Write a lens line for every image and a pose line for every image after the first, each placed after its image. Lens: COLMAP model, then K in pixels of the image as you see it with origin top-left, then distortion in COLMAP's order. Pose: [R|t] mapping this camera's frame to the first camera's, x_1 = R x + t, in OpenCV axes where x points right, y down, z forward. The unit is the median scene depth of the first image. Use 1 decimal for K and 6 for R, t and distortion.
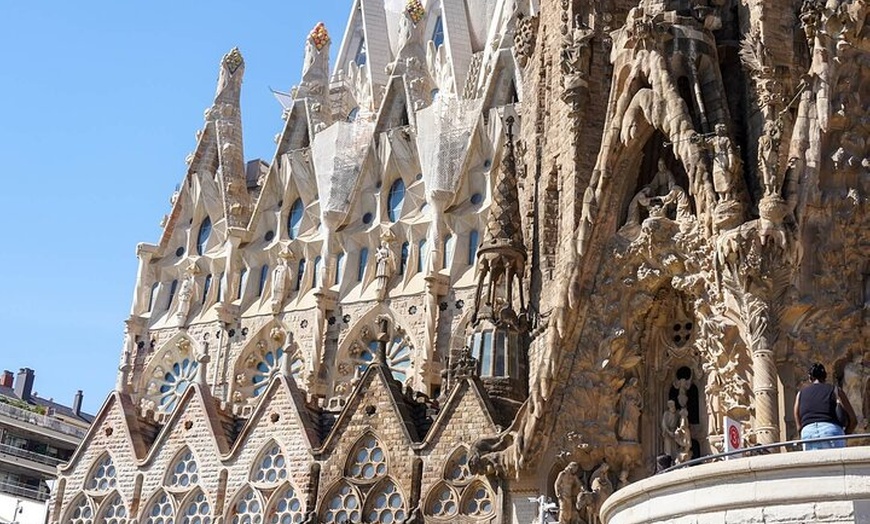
lens RADIAL K [[1174.4, 0, 436.5], [0, 1174.4, 215.9], [0, 0, 1]] dist [-0.006719, 0.039674]
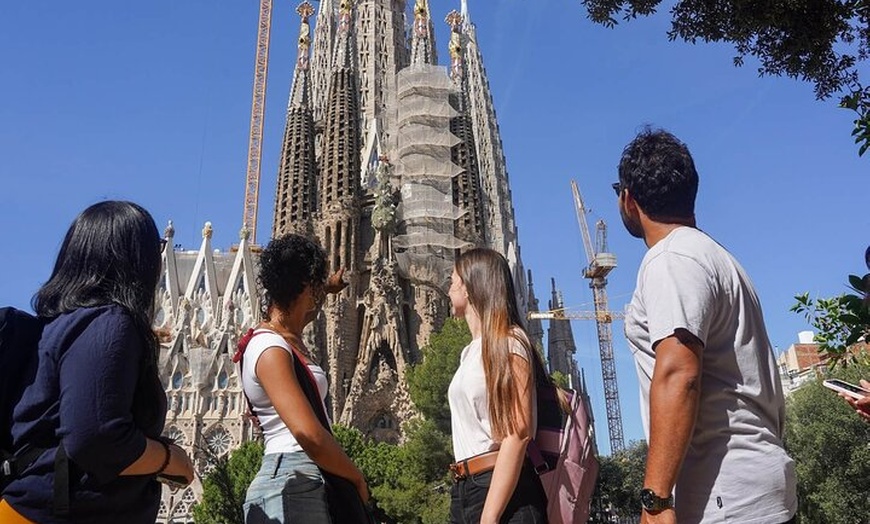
lens RADIAL K [[772.5, 0, 433.0], [0, 772.5, 228.5], [0, 0, 1]] dist [-0.011858, 0.010459]
pose [[0.790912, 0.157527, 0.591306, -1.053476], [-0.169576, 0.984875, -0.035557, -0.616926], [-0.587964, -0.072149, 0.805663, -1.236637]]
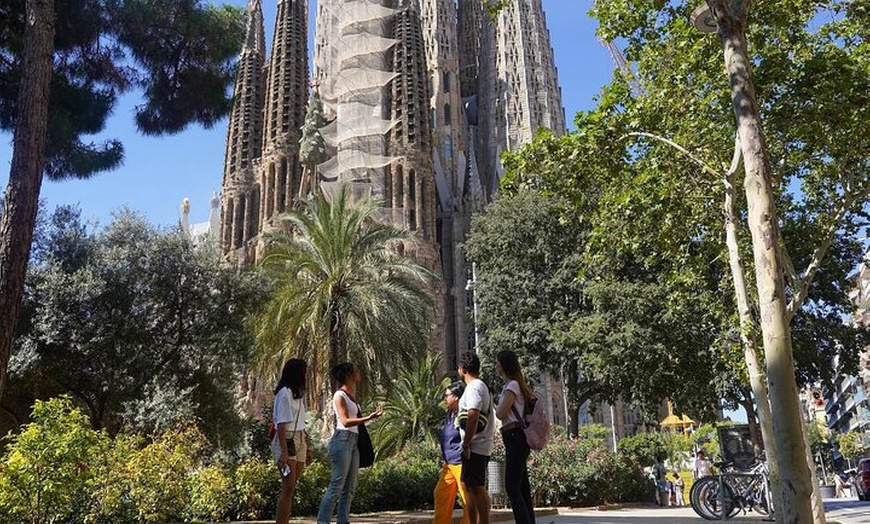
lens RADIAL K [[772.5, 0, 433.0], [0, 772.5, 228.5], [0, 0, 1]] dist [-0.011858, 0.010459]
pose [[0.985880, -0.042482, 0.161977, 0.413870], [0.030606, 0.996705, 0.075118, -0.642911], [-0.164634, -0.069100, 0.983931, -1.457205]]
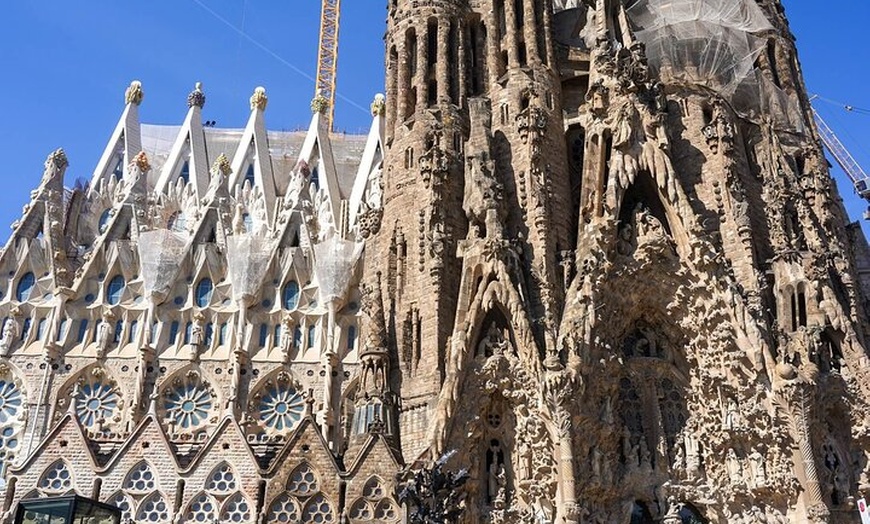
lens RADIAL K [[767.2, 0, 435.0], [0, 767.2, 296.6], [0, 0, 1]] dist [-0.005769, 0.004856]
pose [[0.812420, 0.184893, 0.552981, -0.490477], [-0.176123, 0.981908, -0.069554, 0.010794], [-0.555836, -0.040886, 0.830286, 0.077276]]
